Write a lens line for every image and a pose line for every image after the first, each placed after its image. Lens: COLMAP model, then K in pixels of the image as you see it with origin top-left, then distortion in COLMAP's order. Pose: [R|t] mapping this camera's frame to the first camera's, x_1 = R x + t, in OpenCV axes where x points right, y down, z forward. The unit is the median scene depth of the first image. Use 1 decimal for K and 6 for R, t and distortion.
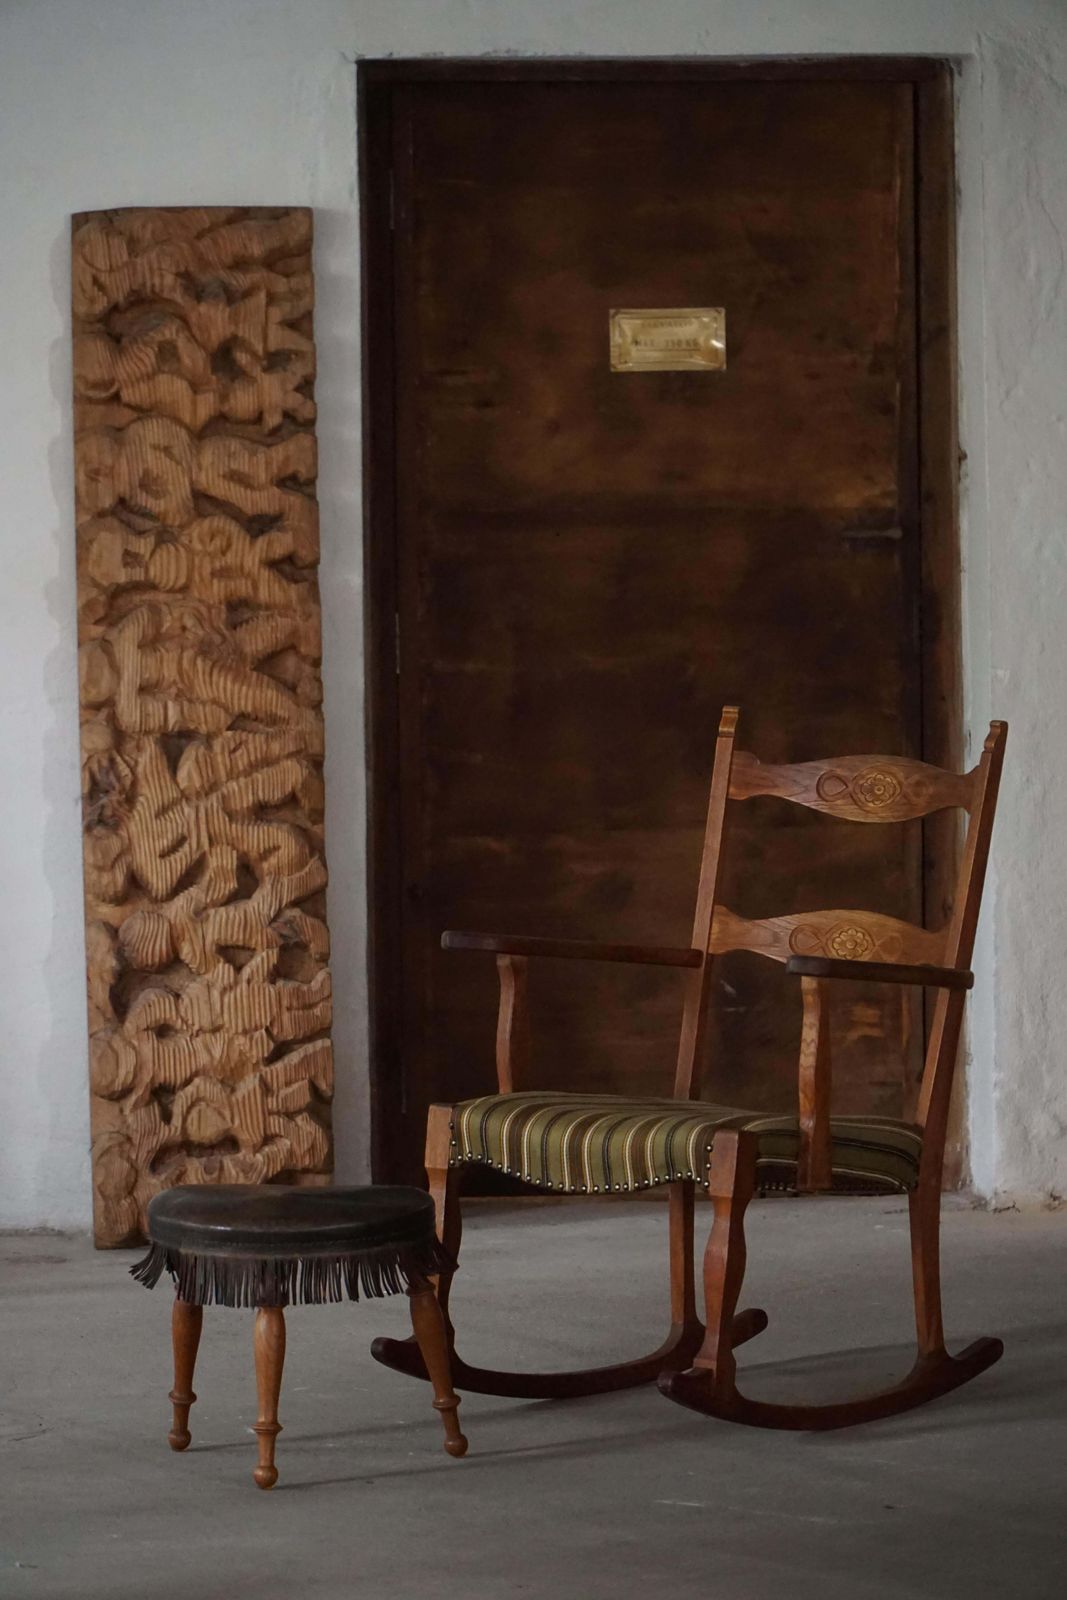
lens RADIAL K [[10111.2, 0, 533.5], [0, 10111.2, 800.0], [0, 0, 1]] dist [-1.801775, 21.617568]
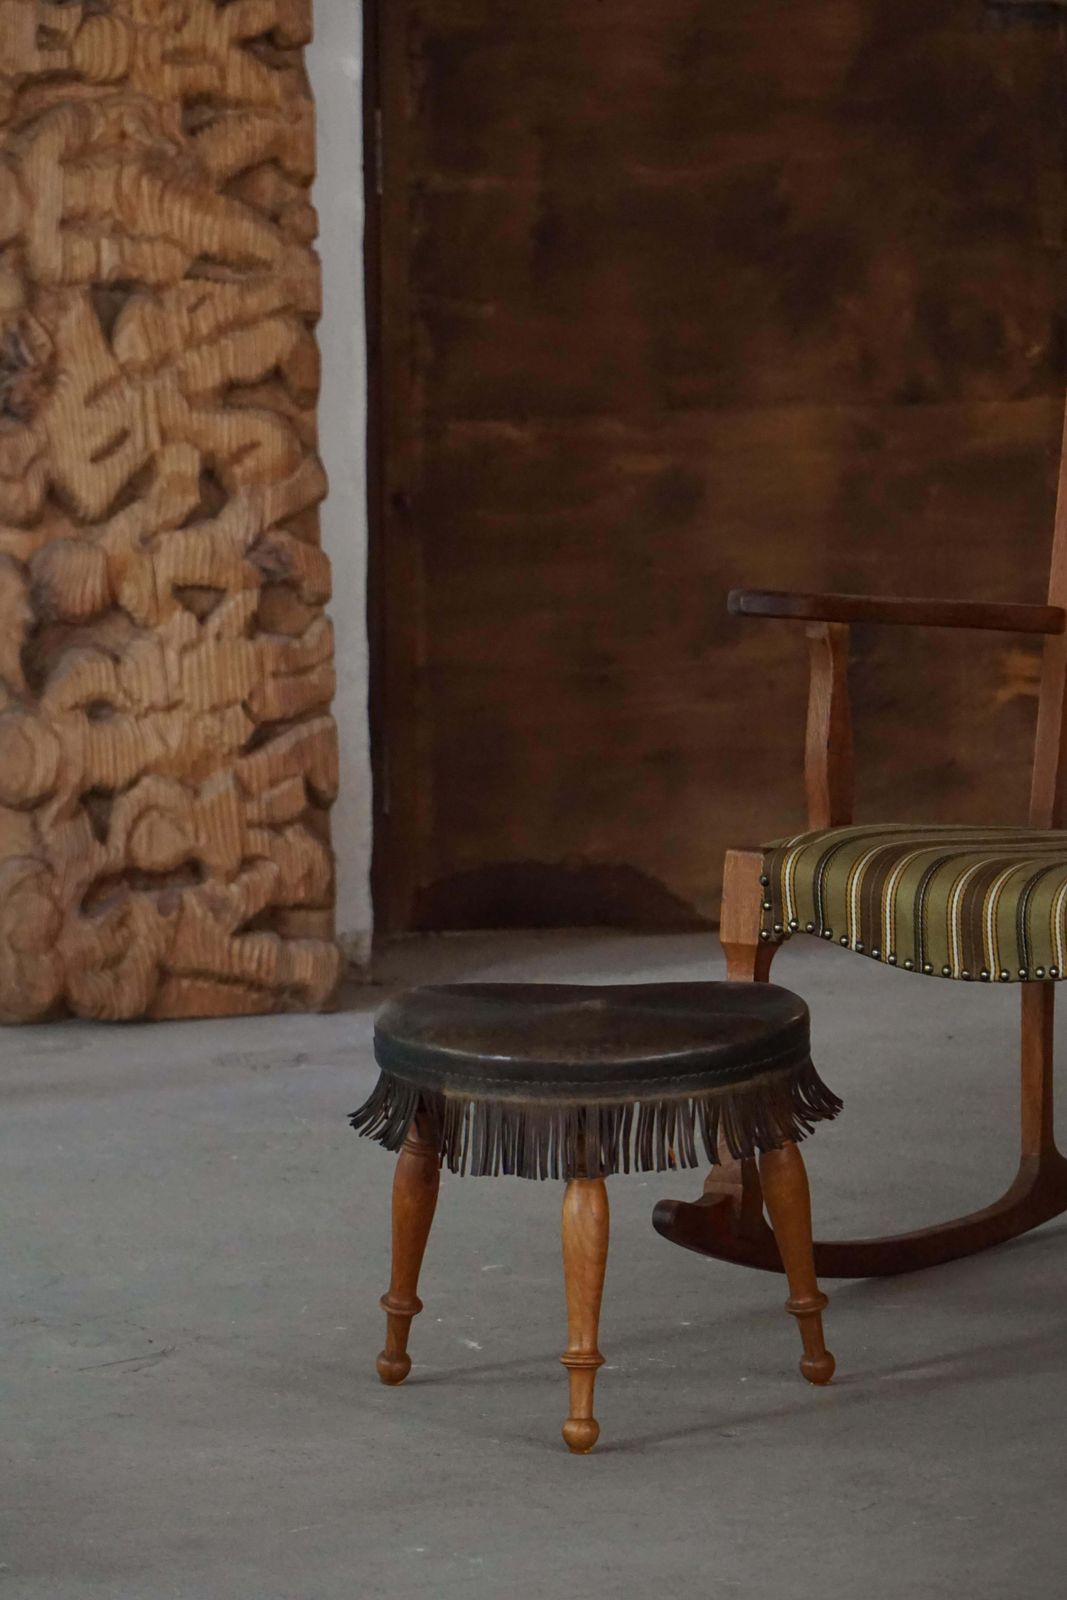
lens RADIAL K [[10111.2, 0, 533.5], [0, 10111.2, 800.0], [0, 0, 1]] dist [-1.801775, 21.617568]
pose [[0.987479, -0.015738, 0.156963, -0.116287], [0.006908, 0.998371, 0.056643, -0.010105], [-0.157598, -0.054849, 0.985979, 0.308360]]
